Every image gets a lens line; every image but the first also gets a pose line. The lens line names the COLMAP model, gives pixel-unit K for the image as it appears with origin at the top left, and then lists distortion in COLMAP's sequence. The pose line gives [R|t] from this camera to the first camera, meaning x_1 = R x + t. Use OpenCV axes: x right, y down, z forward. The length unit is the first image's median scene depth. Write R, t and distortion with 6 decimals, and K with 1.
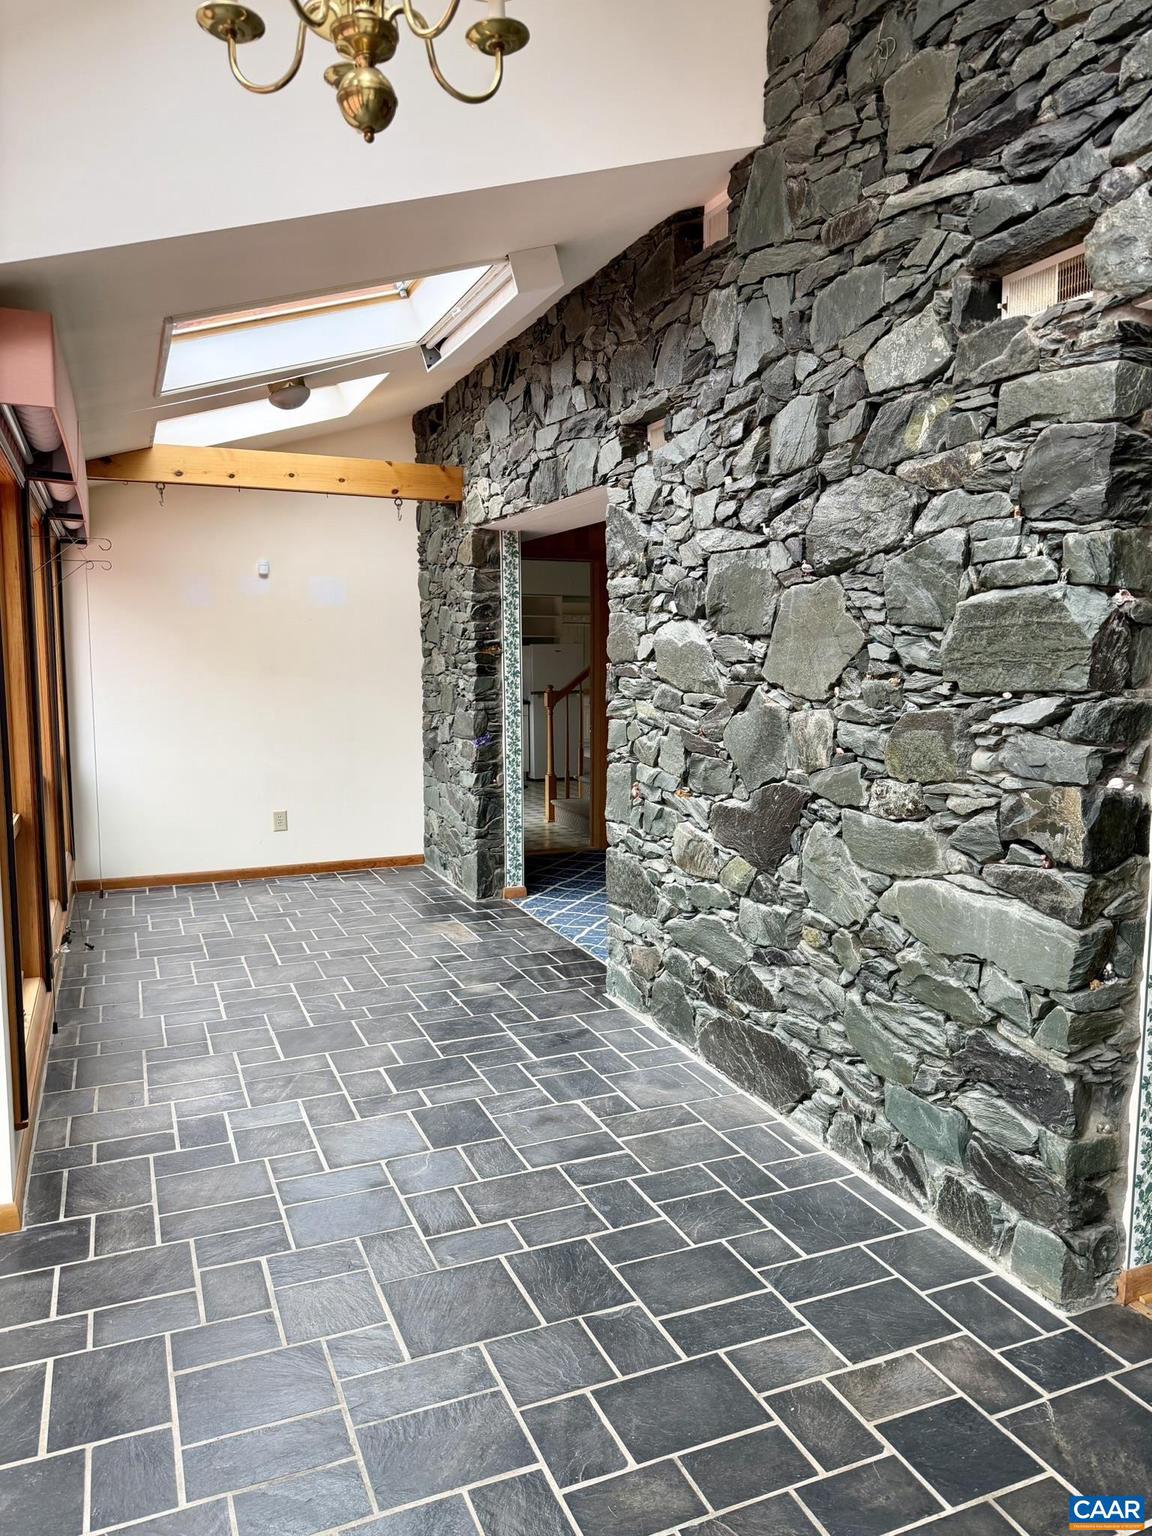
lens RADIAL K [[1078.6, 0, 568.3], [0, 1078.6, 762.9], [0, 0, 1]] dist [0.157773, -0.301753]
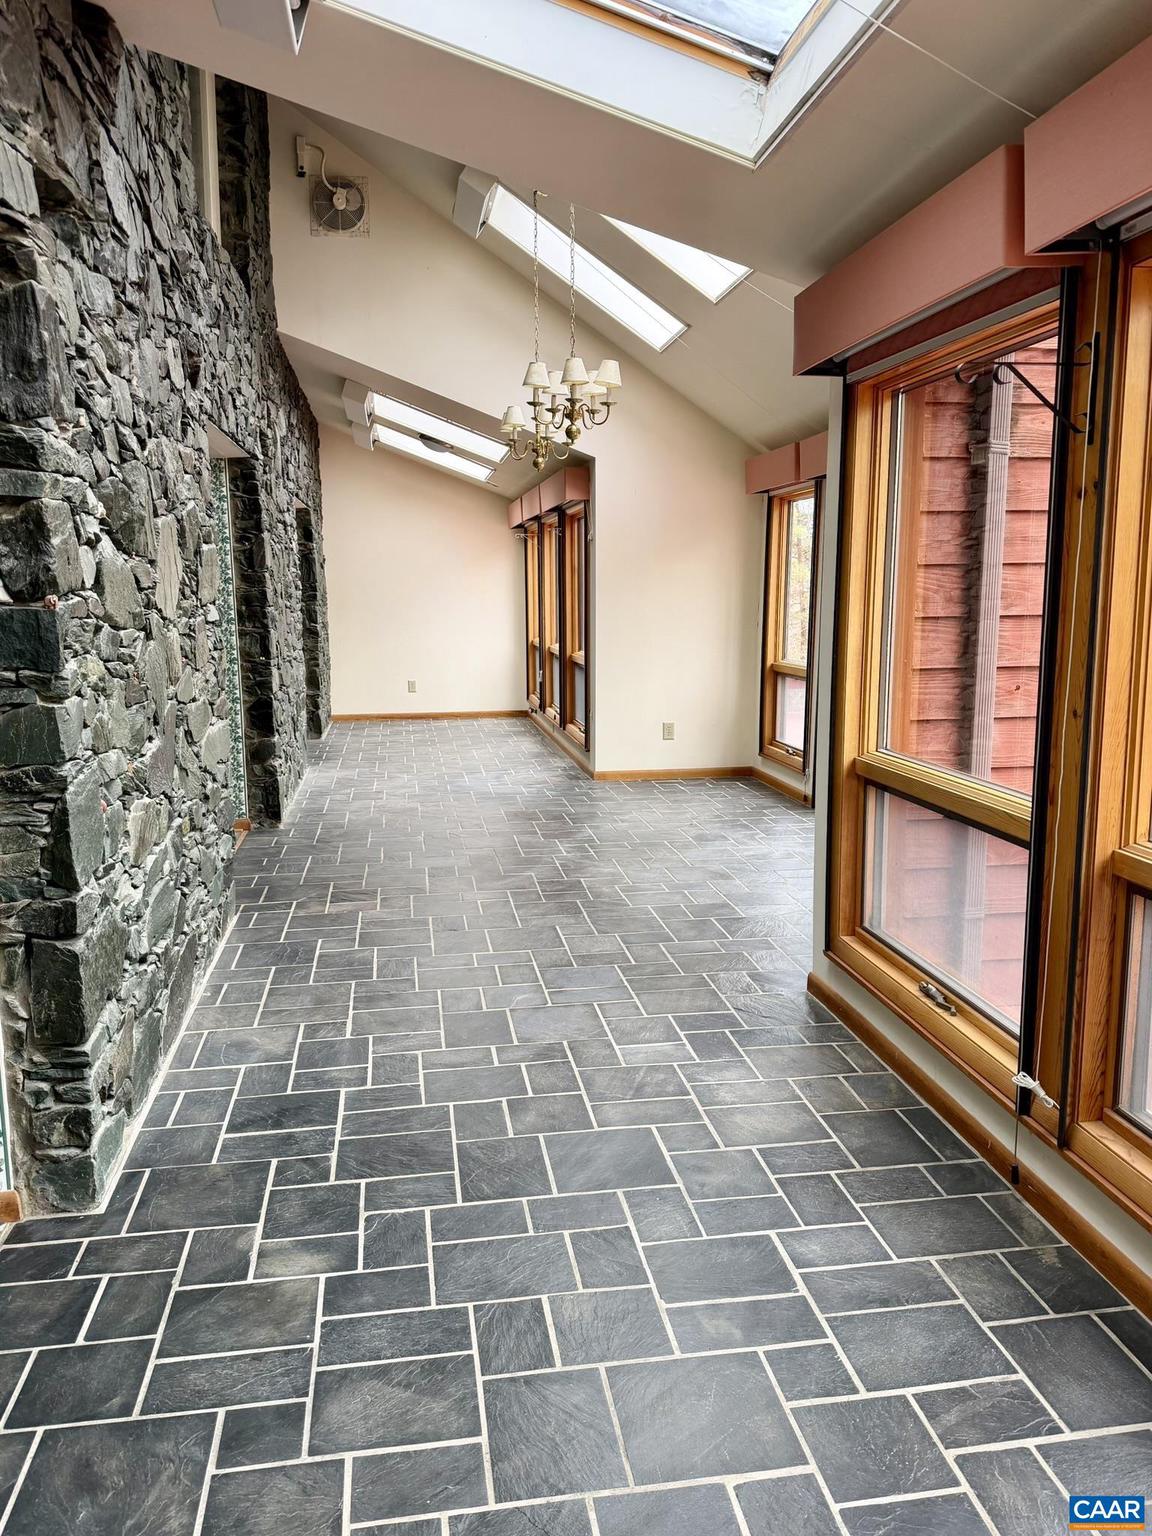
lens RADIAL K [[1167.2, 0, 572.2], [0, 1167.2, 767.6], [0, 0, 1]] dist [0.105638, -0.184931]
pose [[-0.972512, -0.029497, 0.230977, -0.410724], [0.032256, 0.965316, 0.259085, -0.187302], [-0.230608, 0.259414, -0.937830, 1.815609]]
